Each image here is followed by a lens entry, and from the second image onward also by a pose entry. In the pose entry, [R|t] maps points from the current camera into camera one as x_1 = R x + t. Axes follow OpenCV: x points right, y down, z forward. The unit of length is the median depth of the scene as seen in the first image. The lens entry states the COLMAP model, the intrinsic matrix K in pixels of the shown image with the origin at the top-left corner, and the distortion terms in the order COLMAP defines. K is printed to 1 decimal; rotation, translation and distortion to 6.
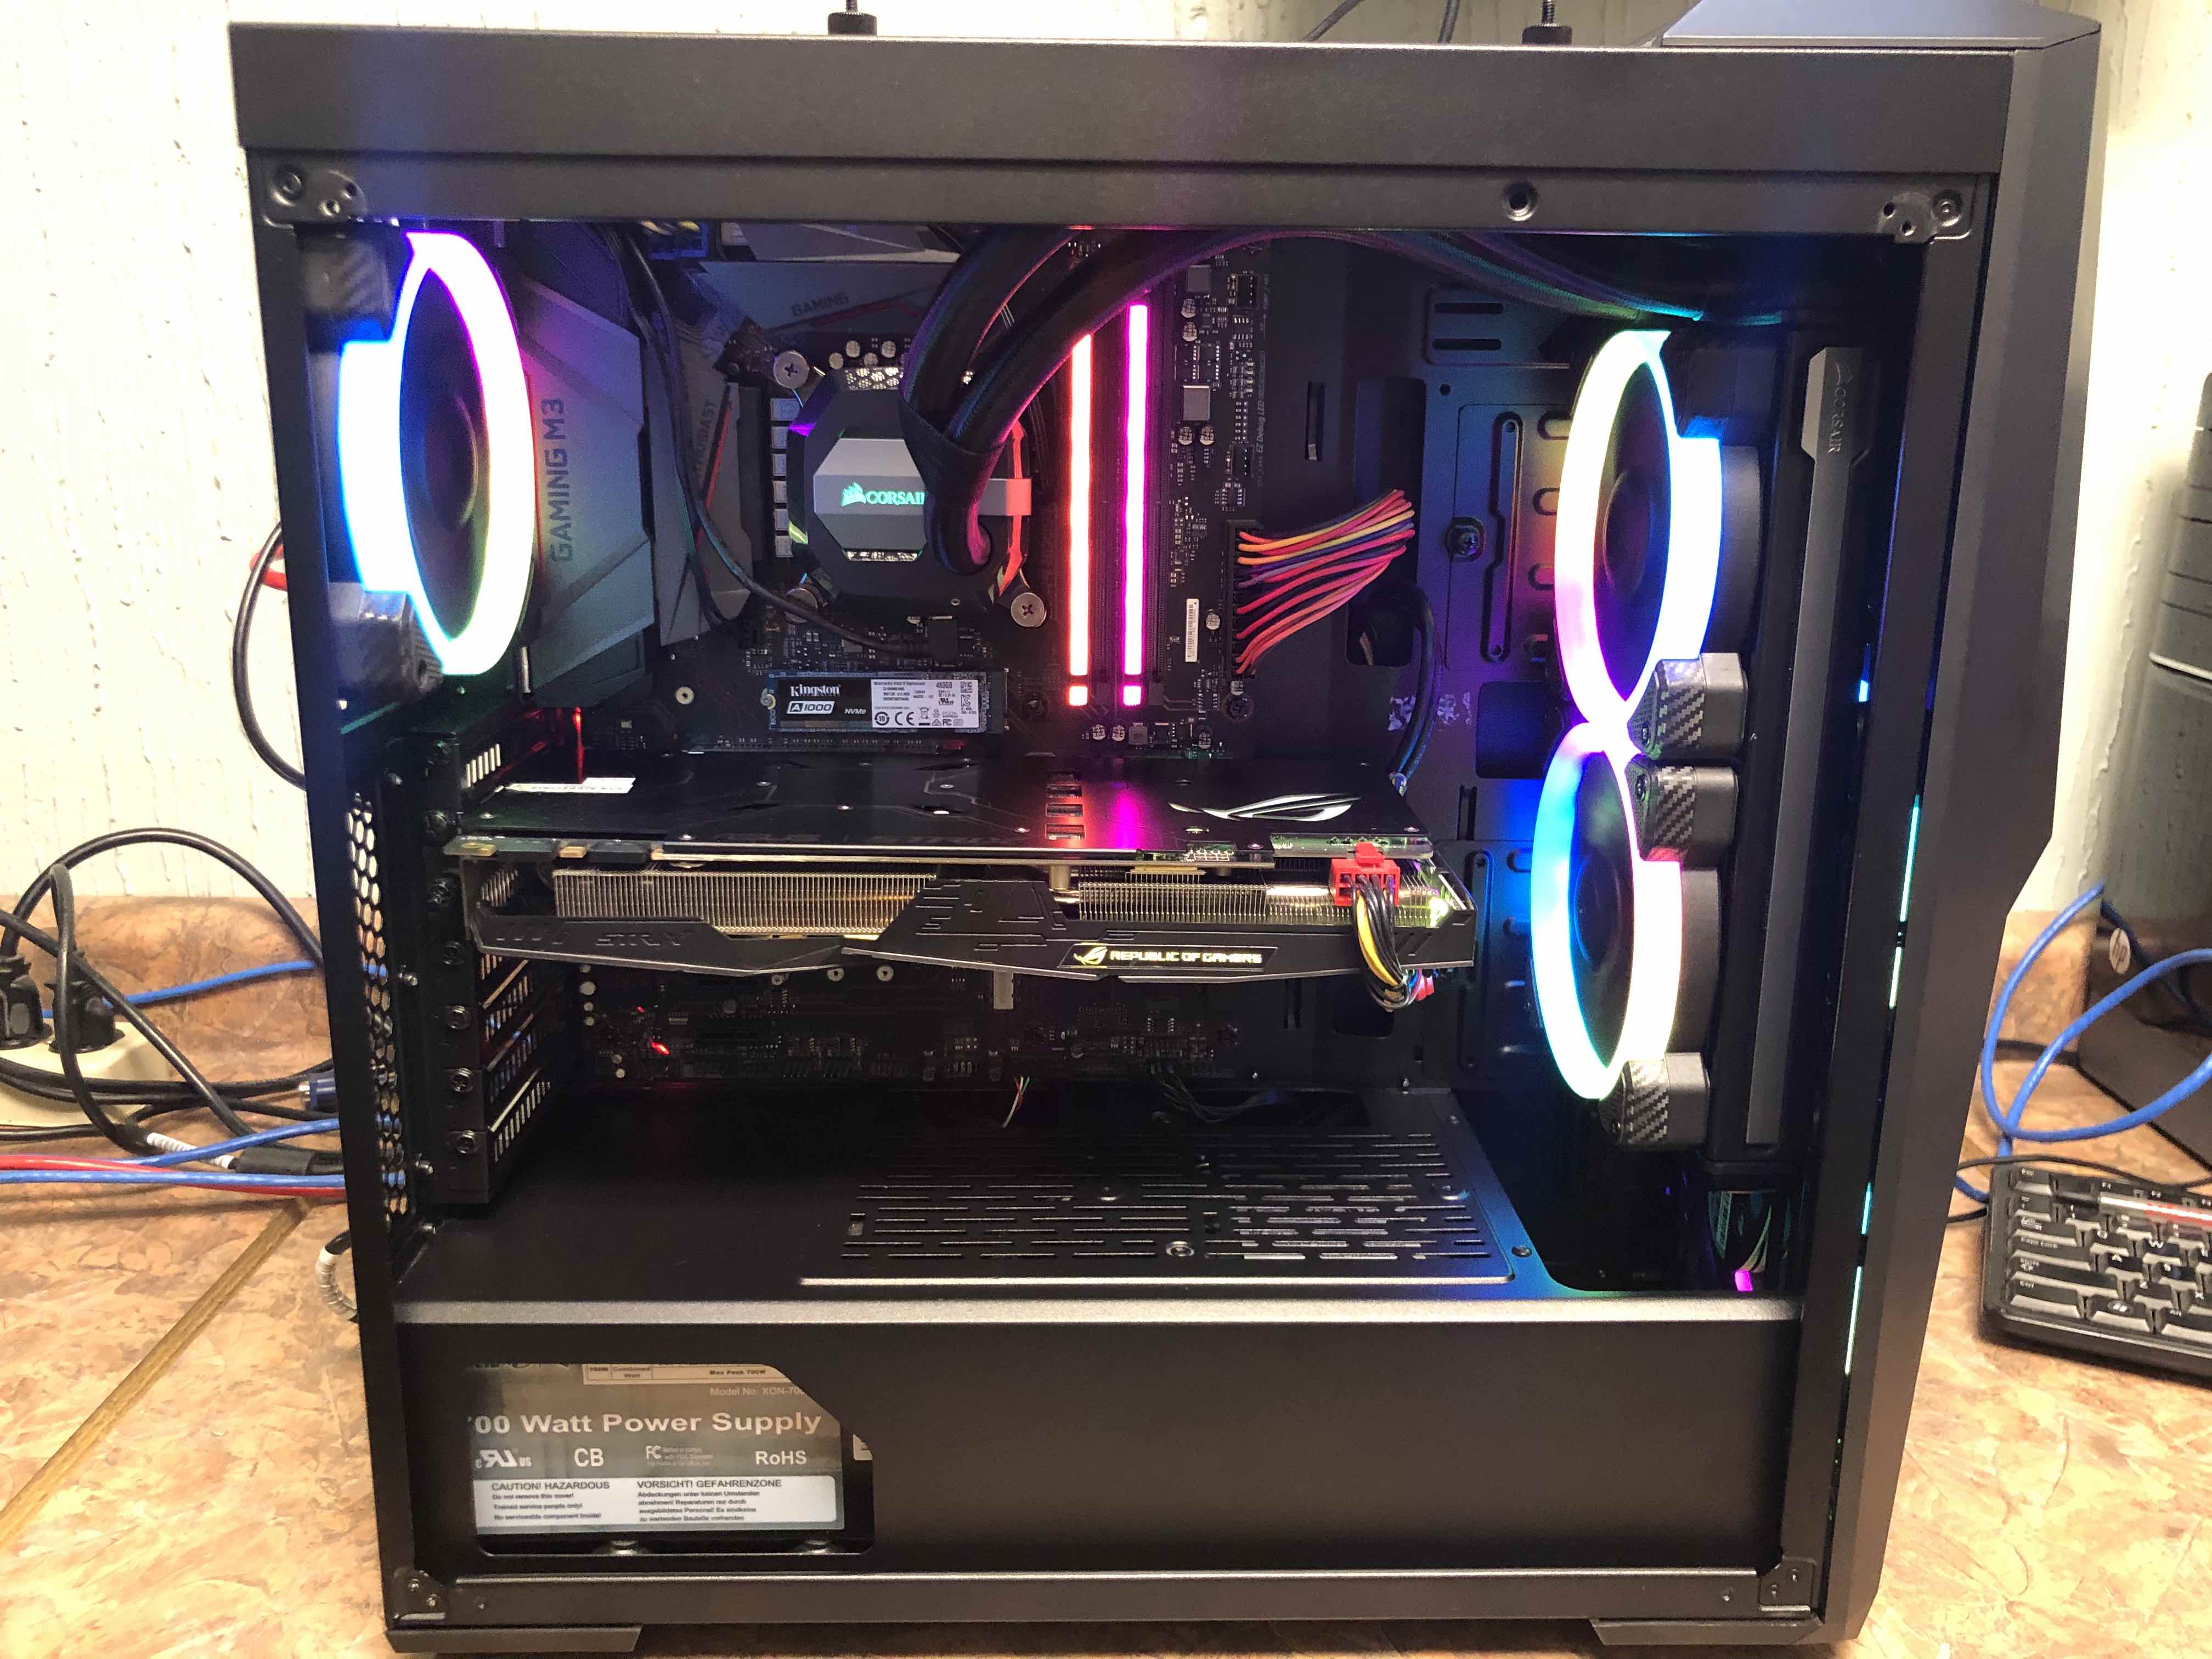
lens RADIAL K [[1829.5, 0, 1108.0], [0, 1829.5, 831.1], [0, 0, 1]] dist [0.031662, -0.043476]
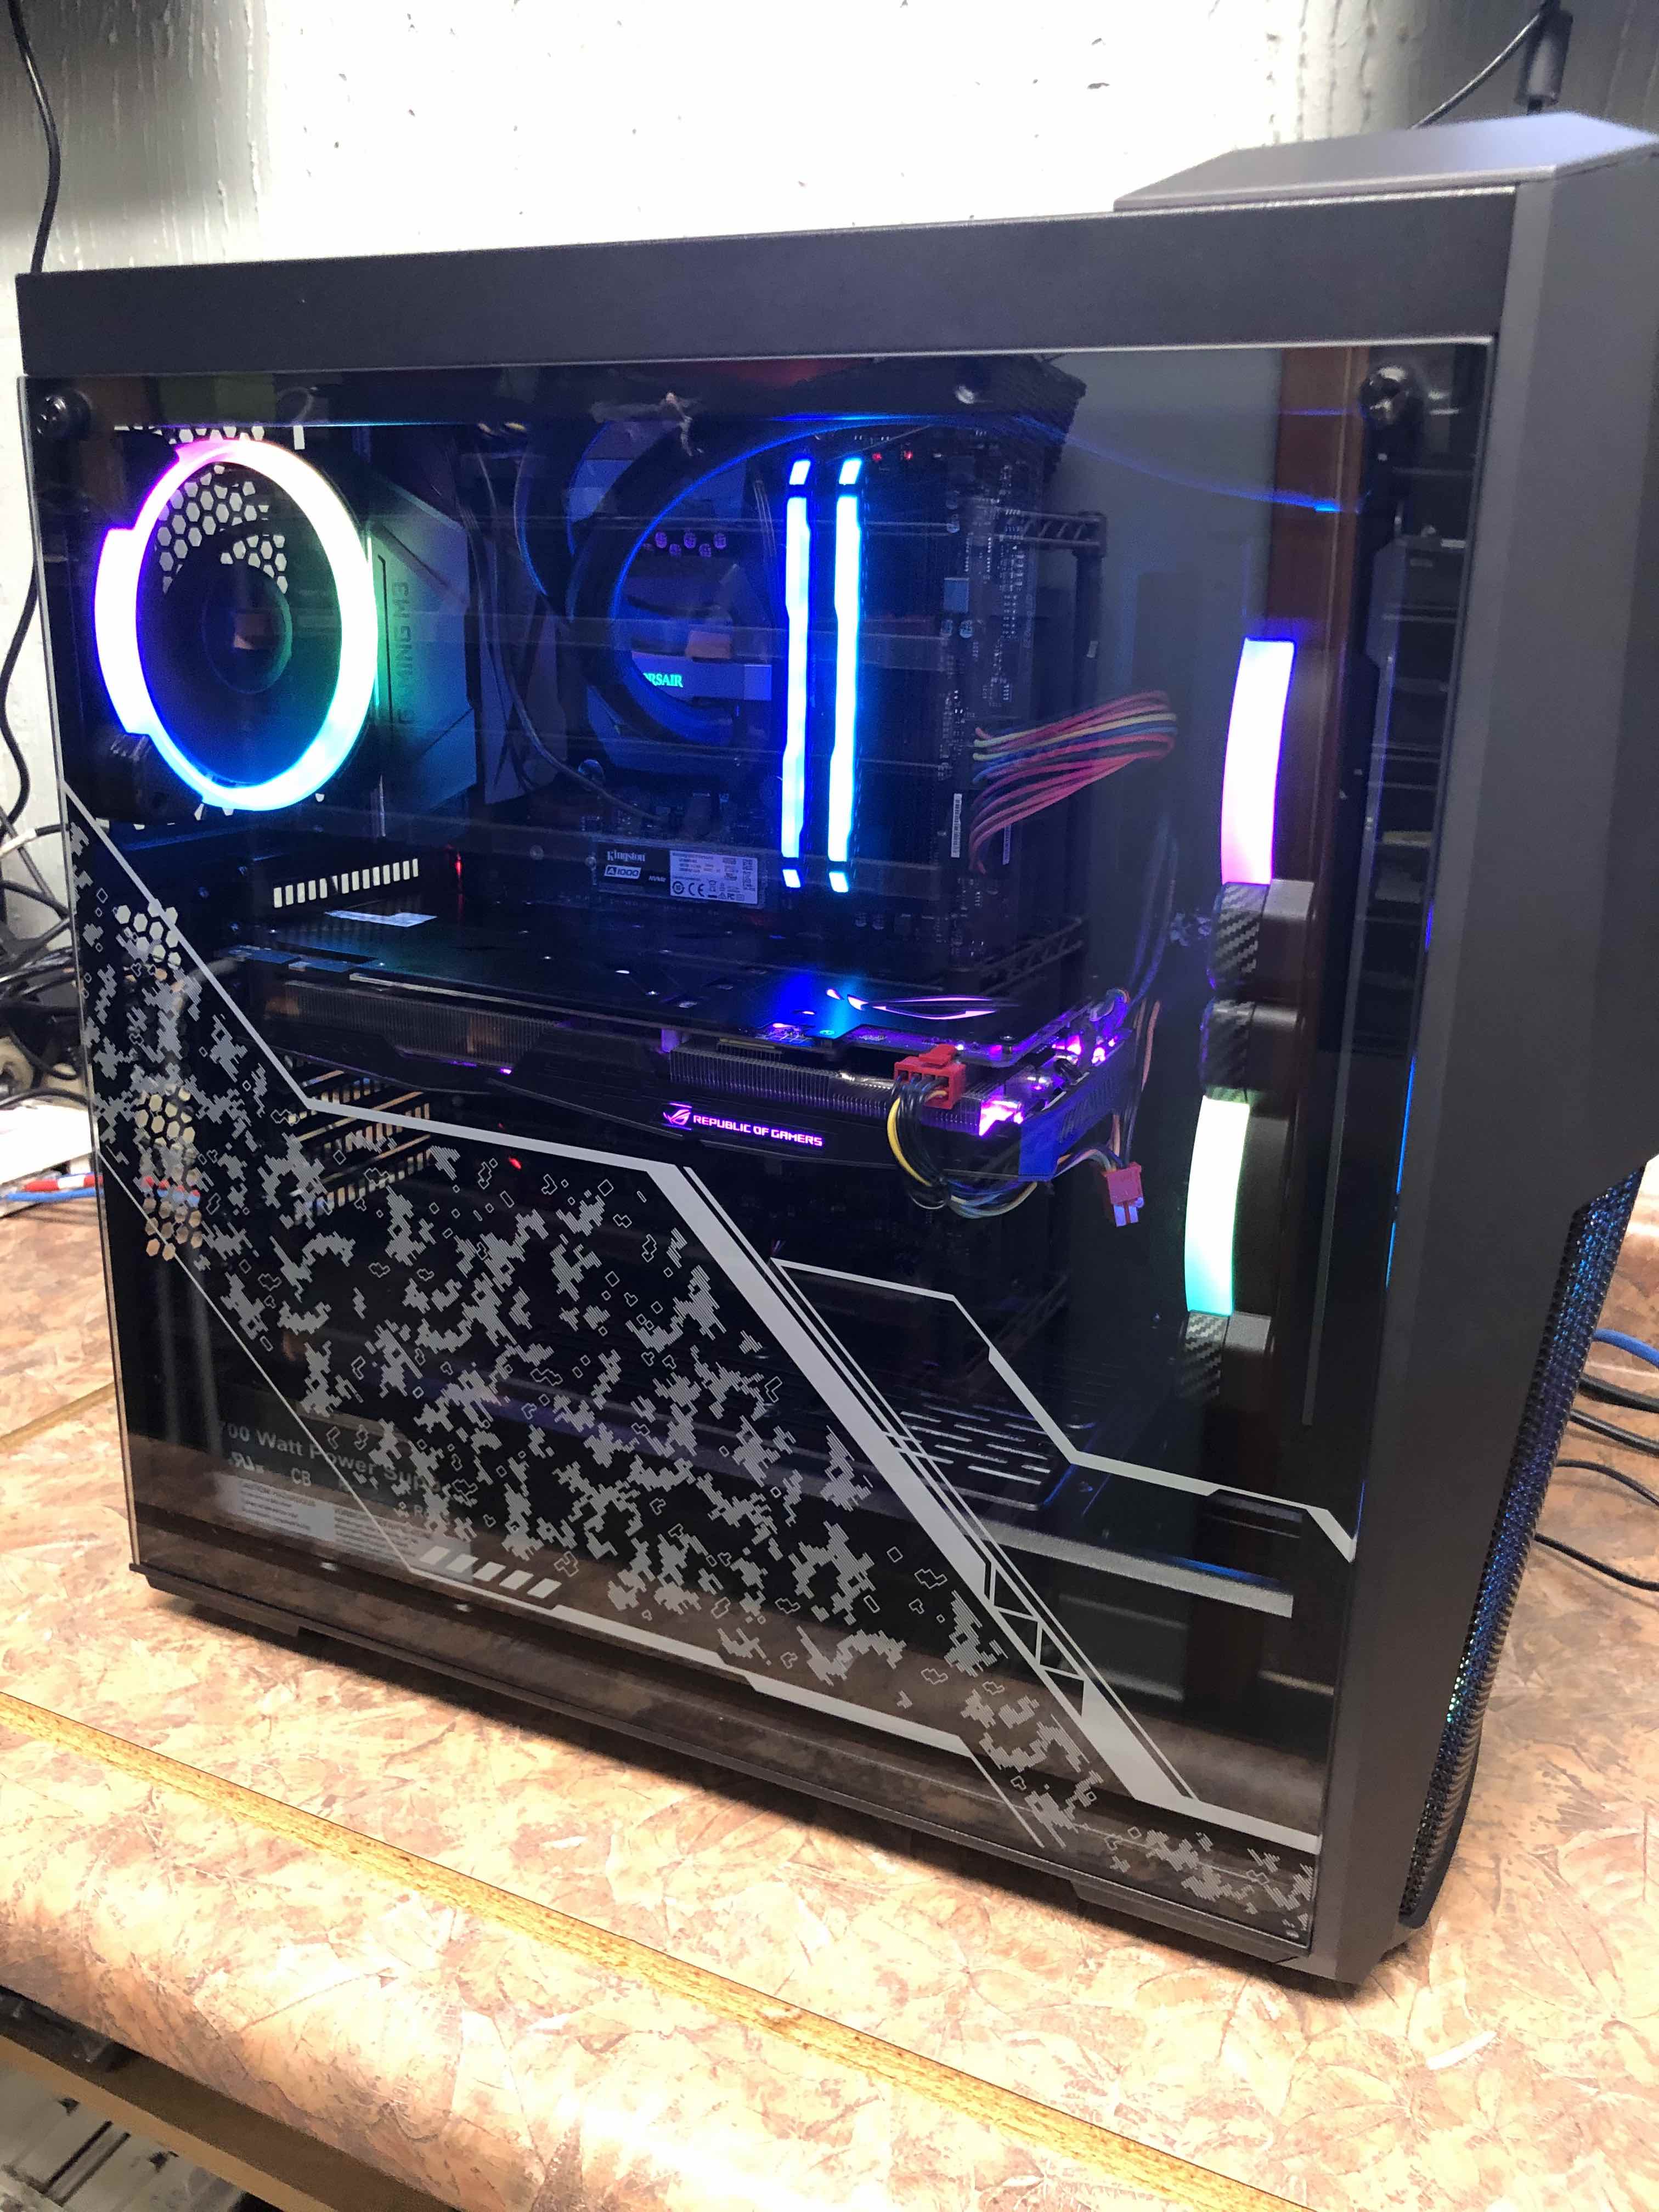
lens RADIAL K [[1829.5, 0, 819.2], [0, 1829.5, 1106.1], [0, 0, 1]] dist [0.031662, -0.043476]
pose [[0.889600, 0.136623, -0.435828, 0.467991], [-0.120496, 0.990611, 0.064584, -0.014444], [0.440560, -0.004938, 0.897710, 0.072639]]
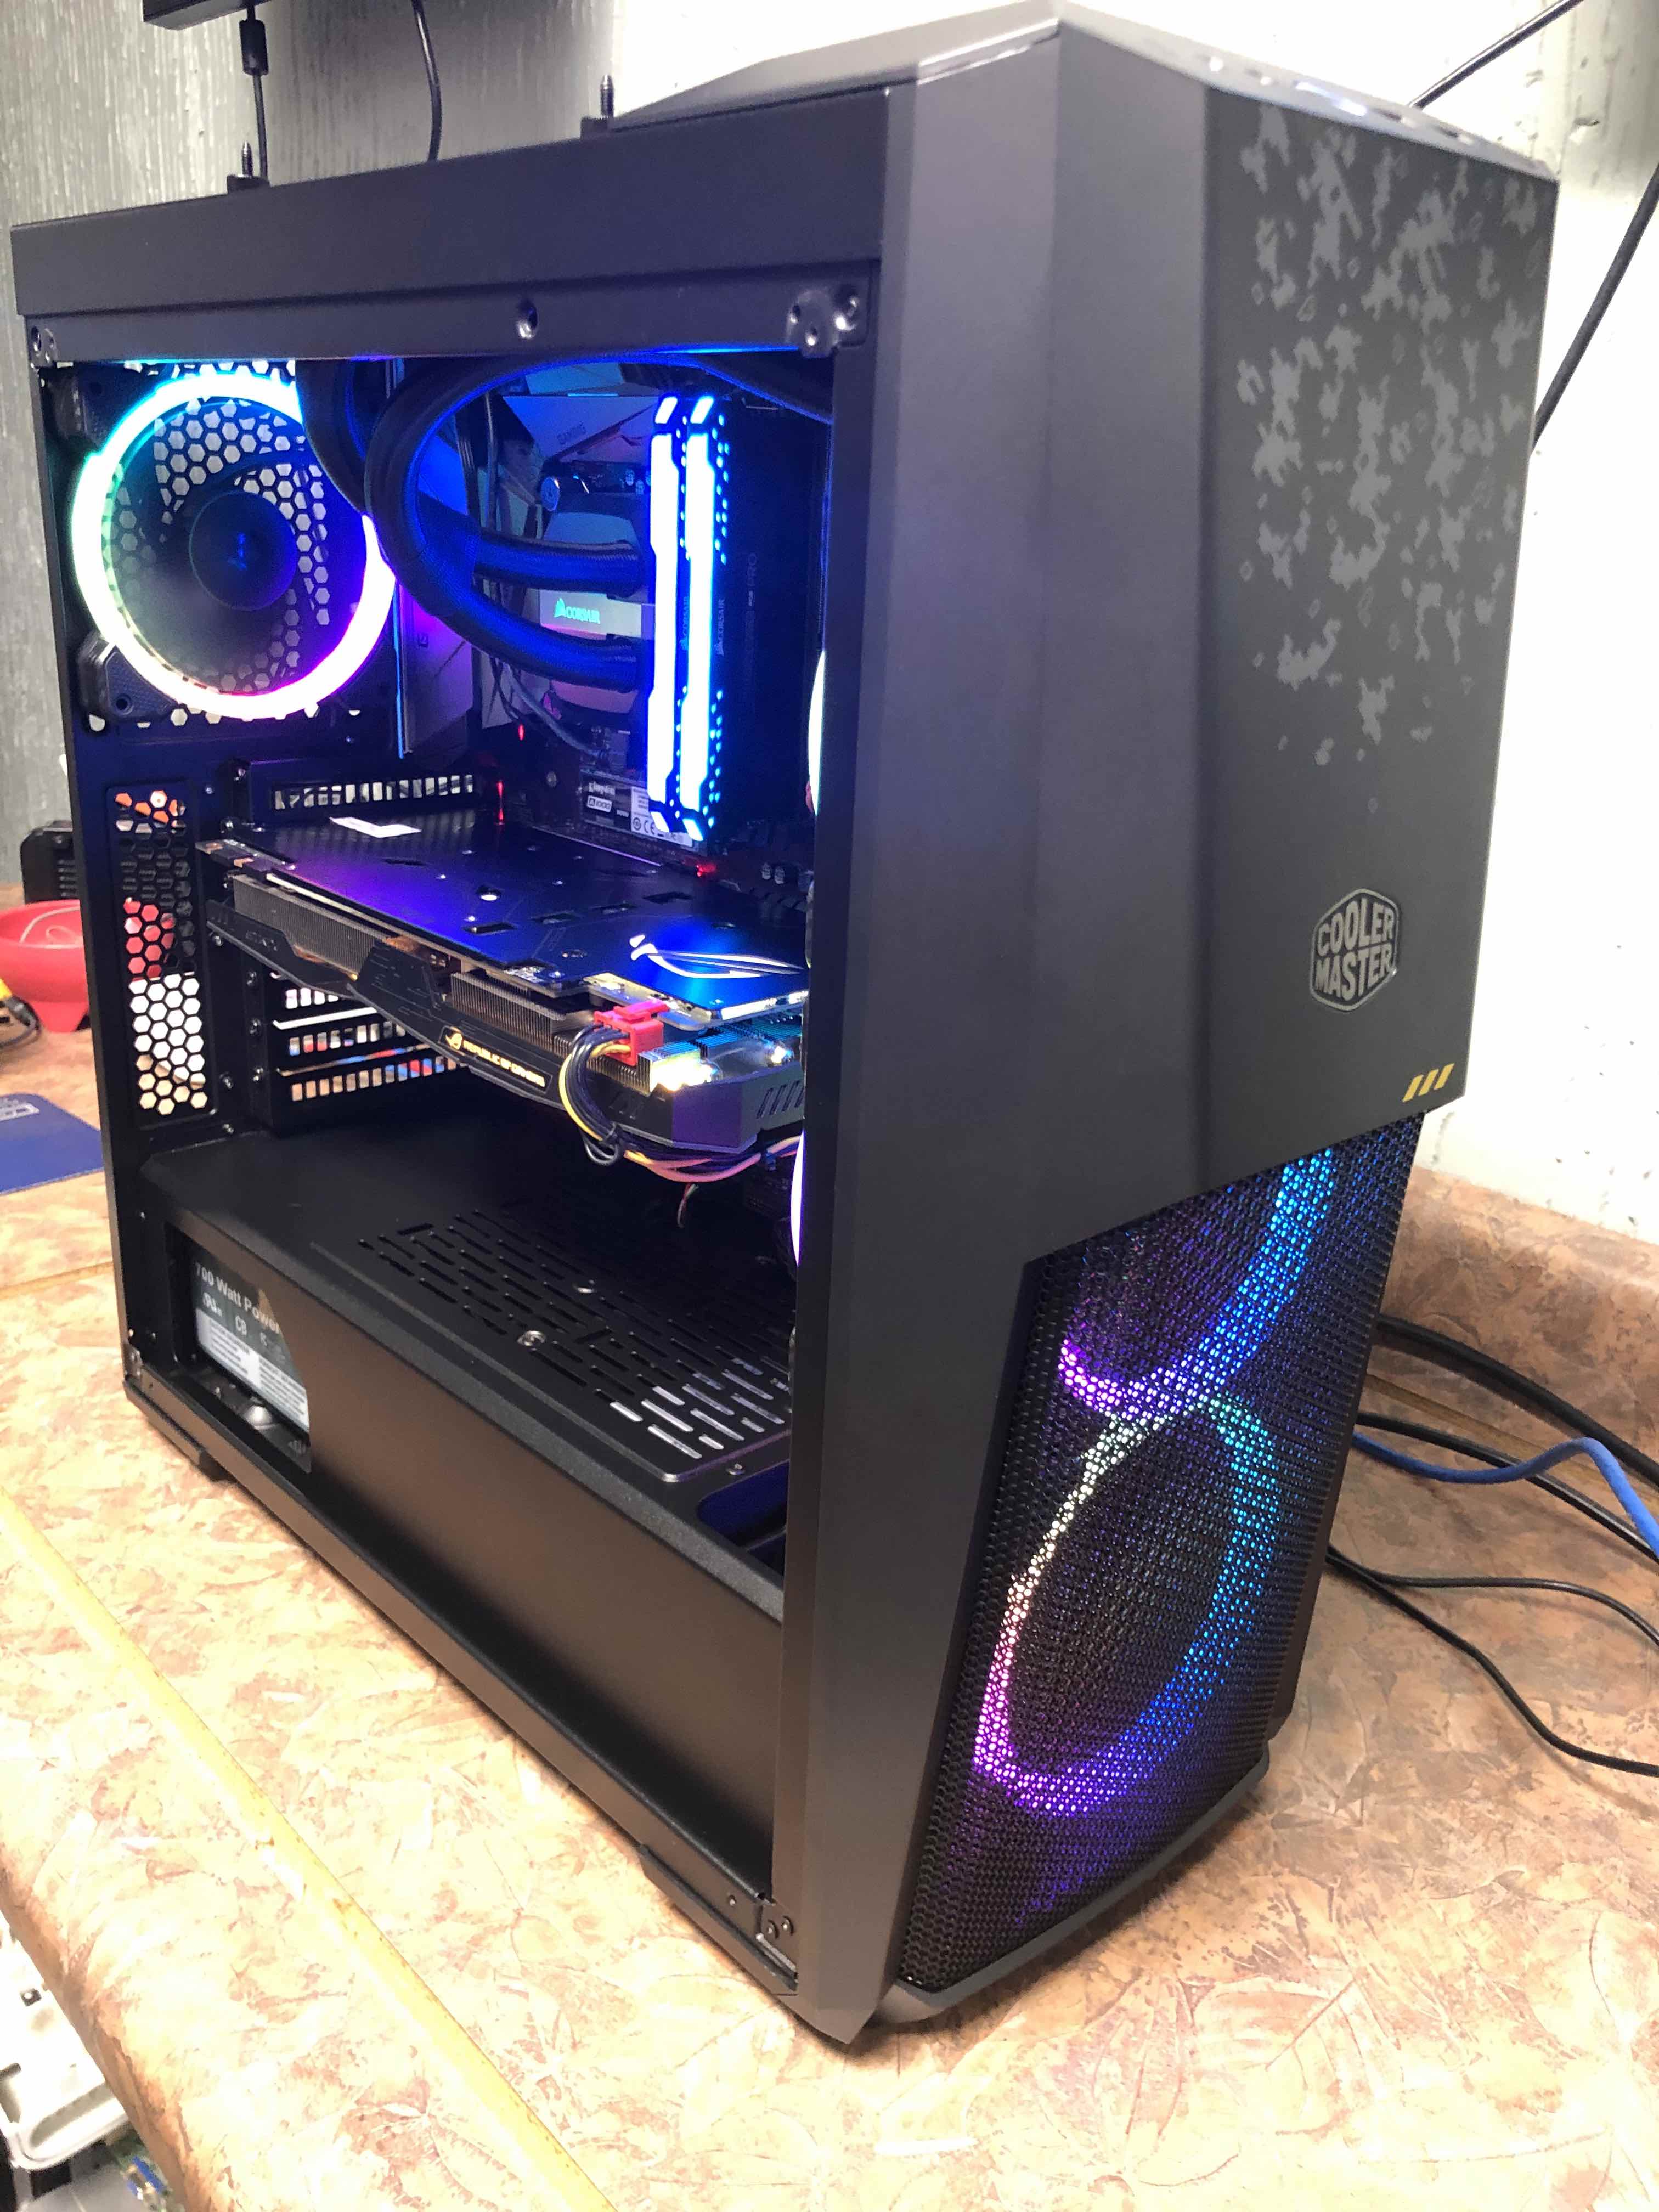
lens RADIAL K [[1829.5, 0, 826.2], [0, 1829.5, 1108.3], [0, 0, 1]] dist [0.031662, -0.043476]
pose [[0.654342, 0.264208, -0.708541, 0.822548], [-0.218513, 0.963069, 0.157320, -0.101188], [0.723940, 0.051884, 0.687909, 0.362300]]
